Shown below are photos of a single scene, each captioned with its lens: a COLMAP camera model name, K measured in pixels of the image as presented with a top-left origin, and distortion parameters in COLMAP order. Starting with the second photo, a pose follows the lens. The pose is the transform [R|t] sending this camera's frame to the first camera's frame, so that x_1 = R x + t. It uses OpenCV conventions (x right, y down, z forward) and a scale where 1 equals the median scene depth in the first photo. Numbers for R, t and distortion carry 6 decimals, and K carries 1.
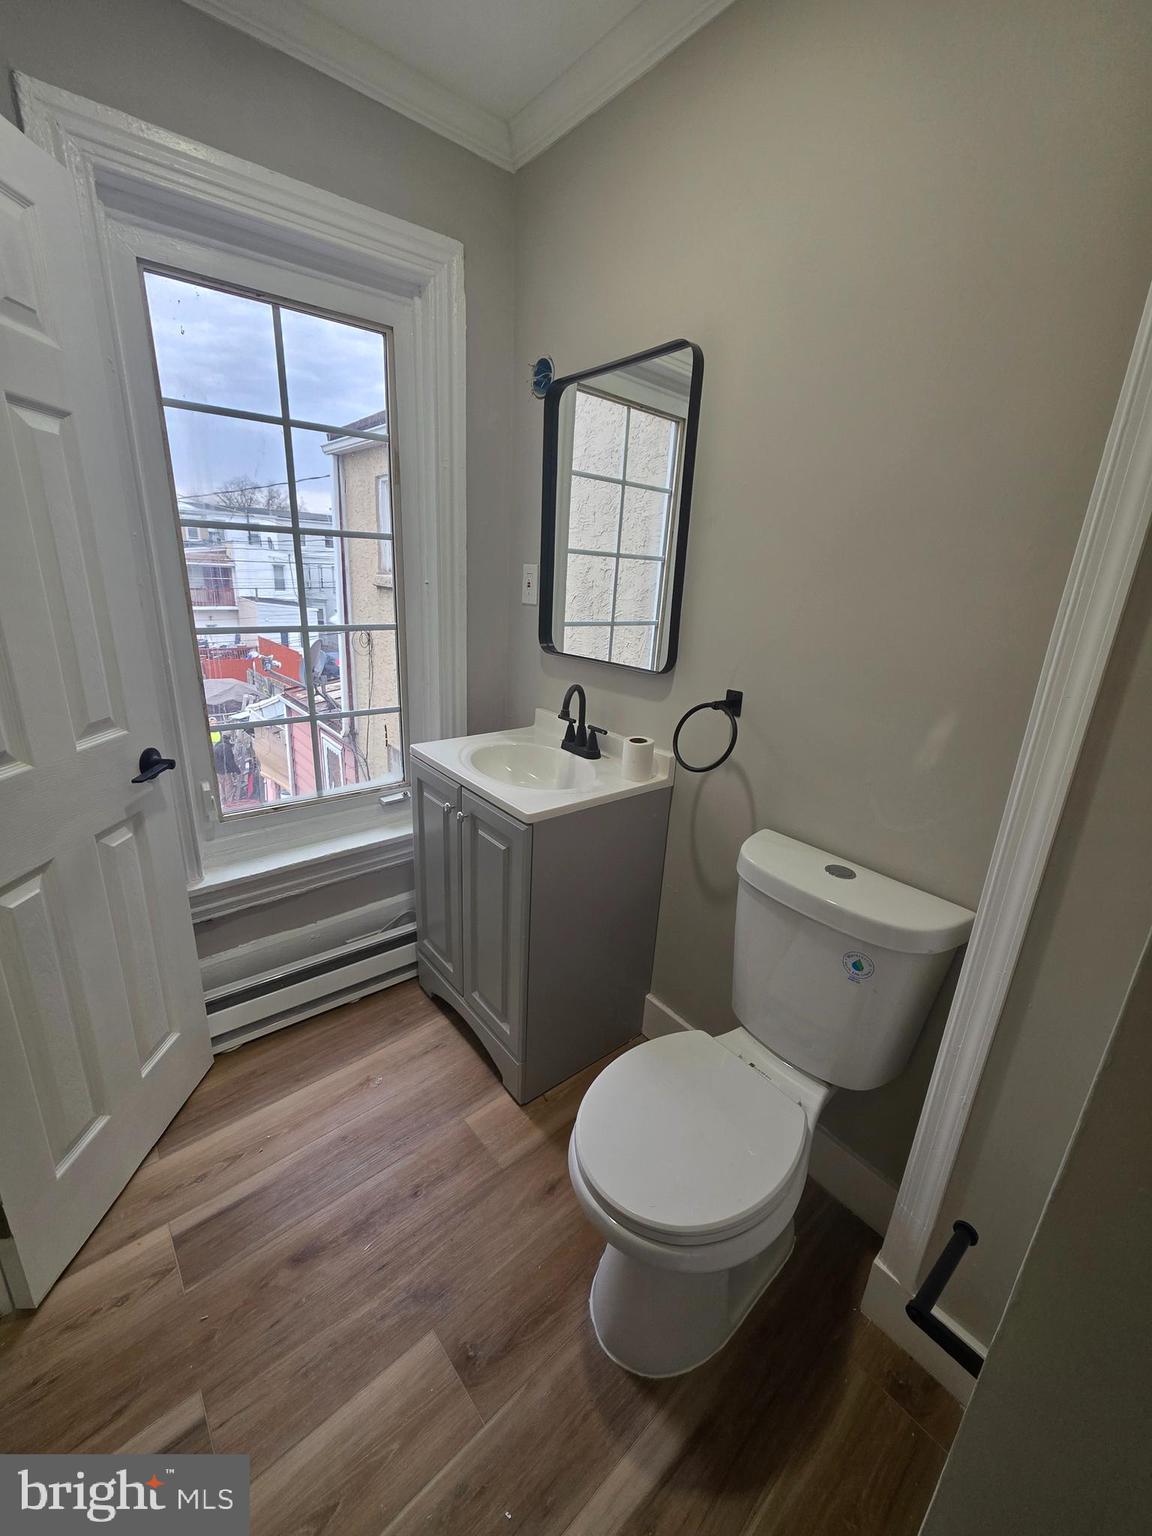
lens RADIAL K [[618.7, 0, 581.0], [0, 618.7, 767.7], [0, 0, 1]] dist [0.002057, 0.000163]
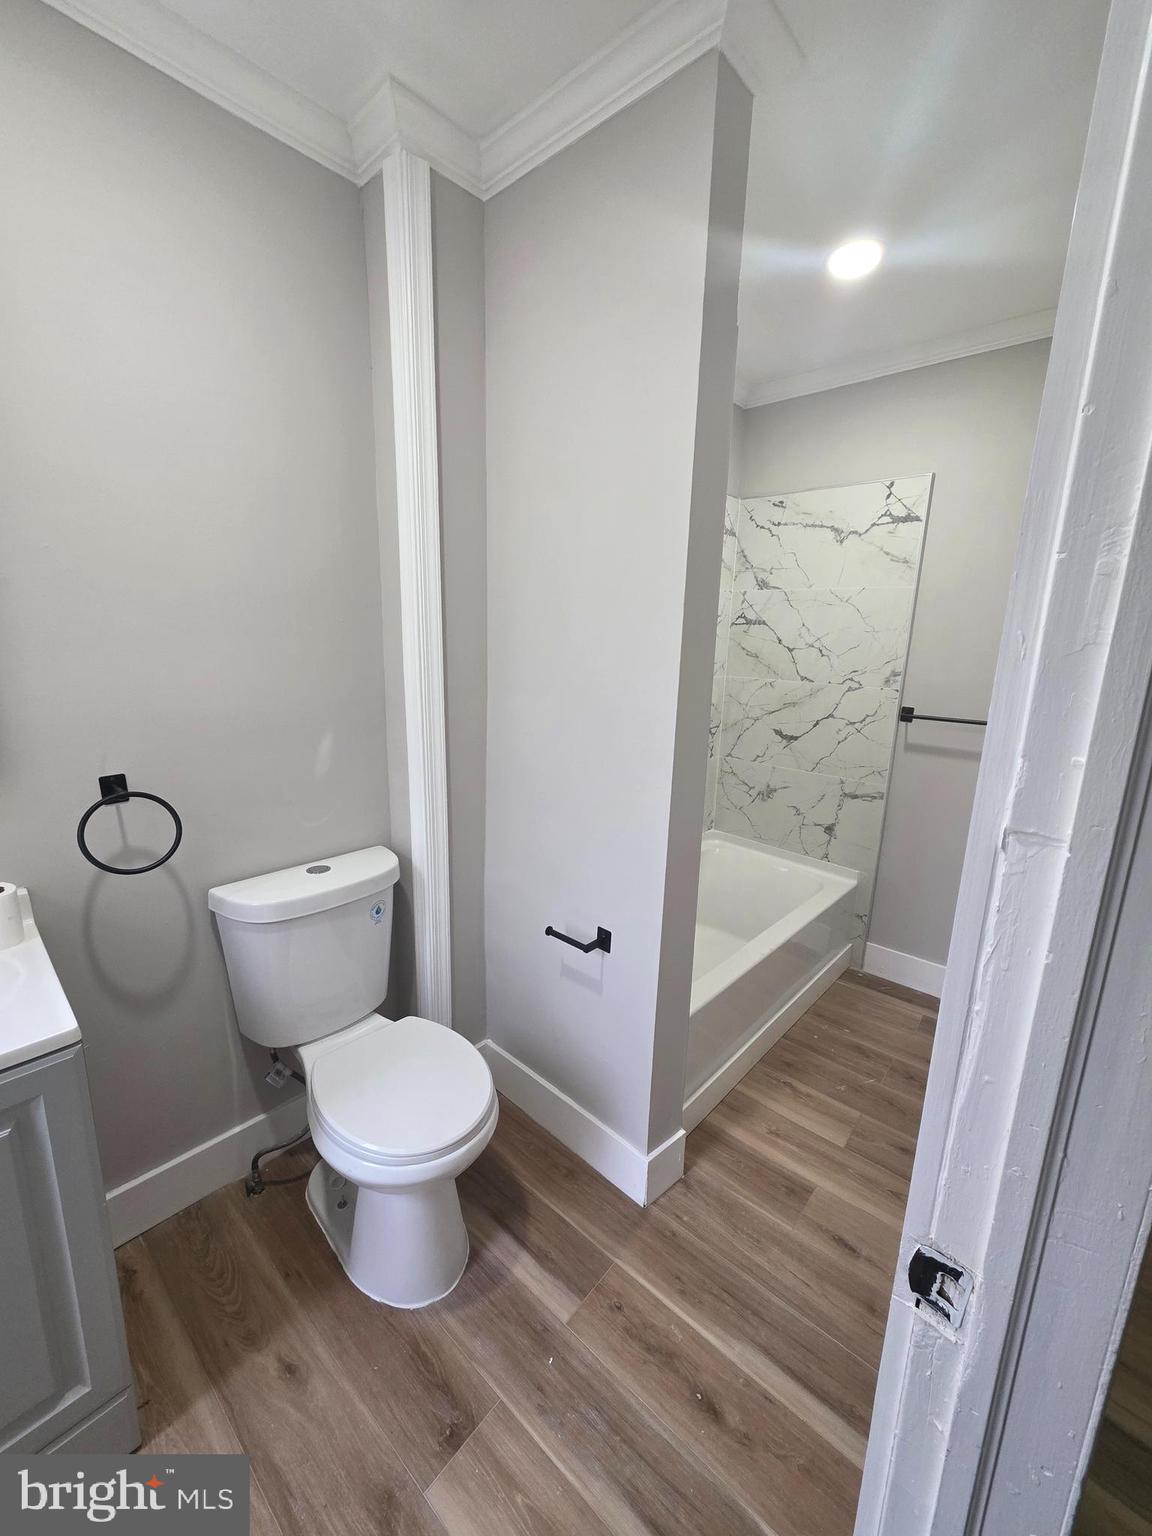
lens RADIAL K [[618.7, 0, 581.0], [0, 618.7, 767.7], [0, 0, 1]] dist [0.002057, 0.000163]
pose [[-0.154169, -0.266655, 0.951381, -0.874251], [0.271639, 0.914350, 0.300295, -0.276400], [-0.949971, 0.304728, -0.068531, 0.536359]]
